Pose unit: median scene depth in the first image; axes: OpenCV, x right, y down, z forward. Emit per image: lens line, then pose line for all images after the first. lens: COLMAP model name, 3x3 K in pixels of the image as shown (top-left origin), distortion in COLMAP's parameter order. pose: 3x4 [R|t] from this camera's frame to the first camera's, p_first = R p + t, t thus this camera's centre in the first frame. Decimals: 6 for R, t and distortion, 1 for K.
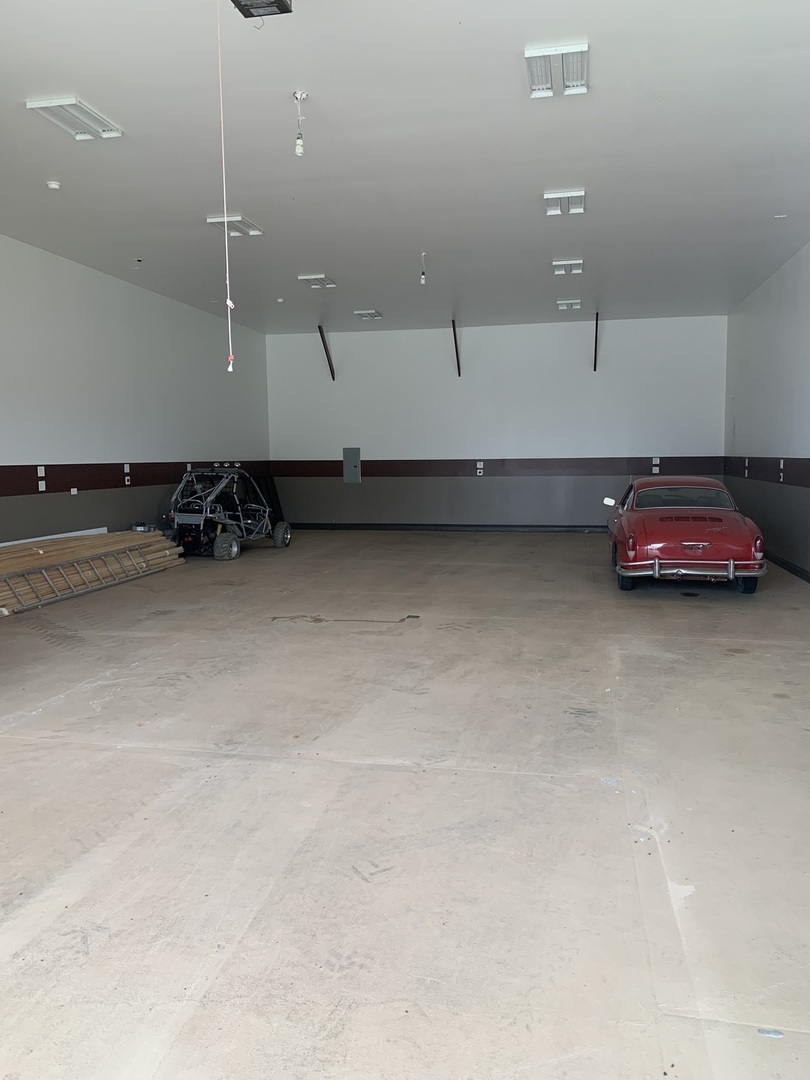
lens RADIAL K [[816.7, 0, 414.0], [0, 816.7, 536.6], [0, 0, 1]] dist [0.017097, -0.043323]
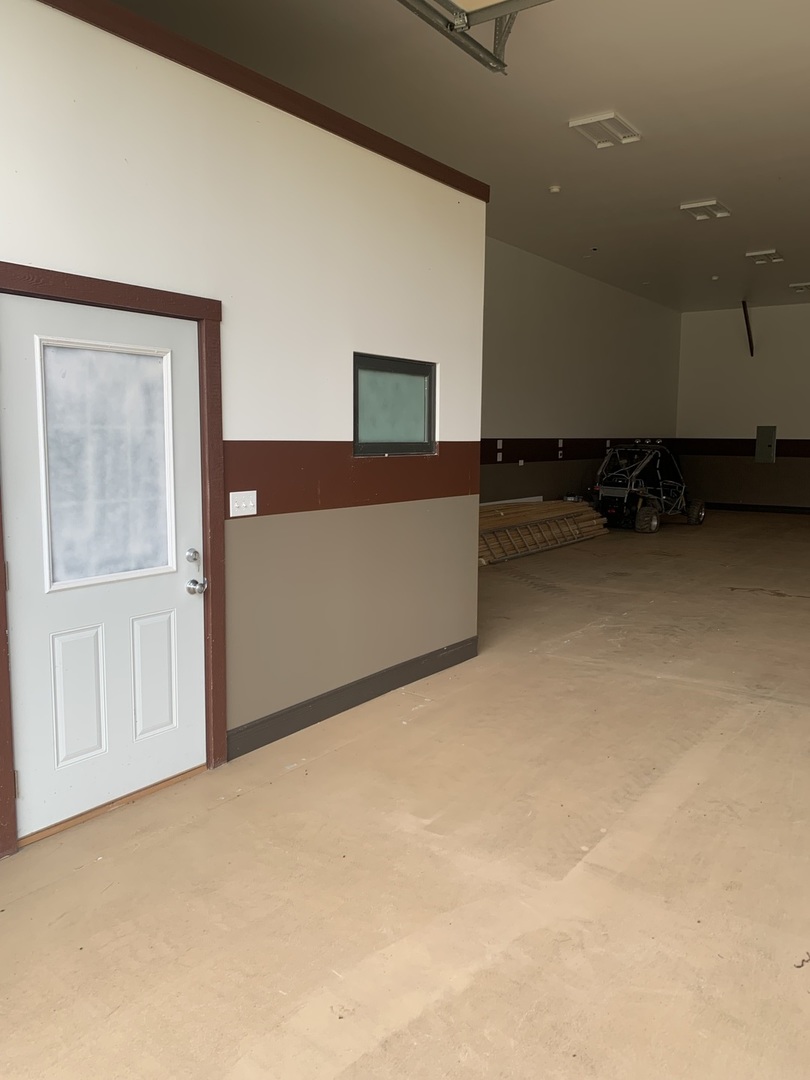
lens RADIAL K [[816.7, 0, 398.1], [0, 816.7, 544.0], [0, 0, 1]] dist [0.017097, -0.043323]
pose [[0.908798, 0.070495, -0.411238, -0.115655], [-0.056392, 0.997333, 0.046342, 0.016489], [0.413408, -0.018925, 0.910349, -0.111095]]
